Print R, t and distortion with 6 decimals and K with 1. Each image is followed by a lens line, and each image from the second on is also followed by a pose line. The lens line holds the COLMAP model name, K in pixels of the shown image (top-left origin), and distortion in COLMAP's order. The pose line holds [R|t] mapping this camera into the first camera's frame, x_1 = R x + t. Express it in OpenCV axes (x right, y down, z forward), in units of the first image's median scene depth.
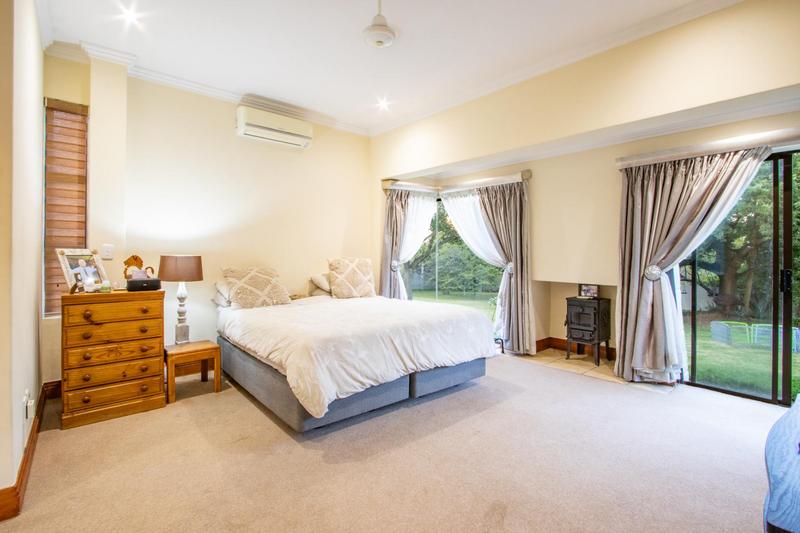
lens RADIAL K [[382.2, 0, 400.5], [0, 382.2, 254.1], [0, 0, 1]] dist [-0.029335, -0.000042]
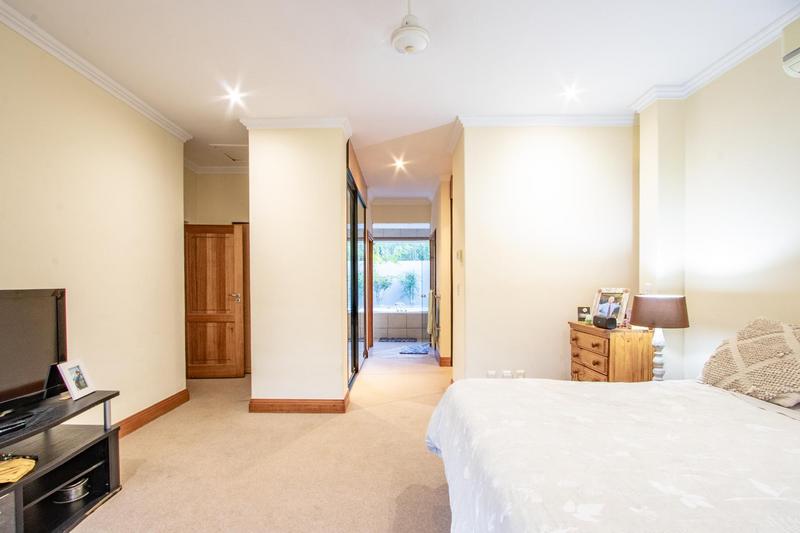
lens RADIAL K [[375.0, 0, 401.9], [0, 375.0, 285.8], [0, 0, 1]] dist [-0.000322, -0.000069]
pose [[-0.655836, -0.001156, -0.754903, 0.445899], [-0.008357, 0.999949, 0.005728, -0.018922], [0.754857, 0.010065, -0.655812, 1.165755]]
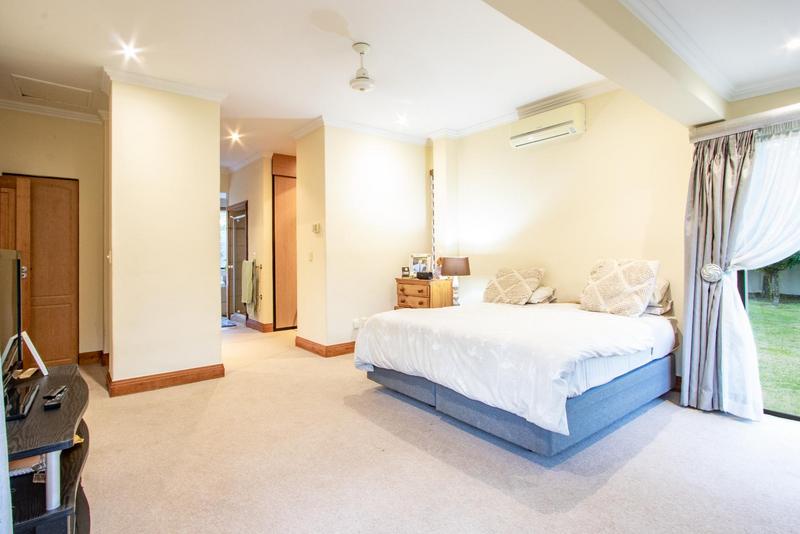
lens RADIAL K [[397.4, 0, 401.1], [0, 397.4, 254.0], [0, 0, 1]] dist [-0.001005, -0.000205]
pose [[-0.029563, -0.011049, -0.999502, 0.944911], [0.006133, 0.999918, -0.011235, 0.007948], [0.999544, -0.006462, -0.029493, 0.879892]]
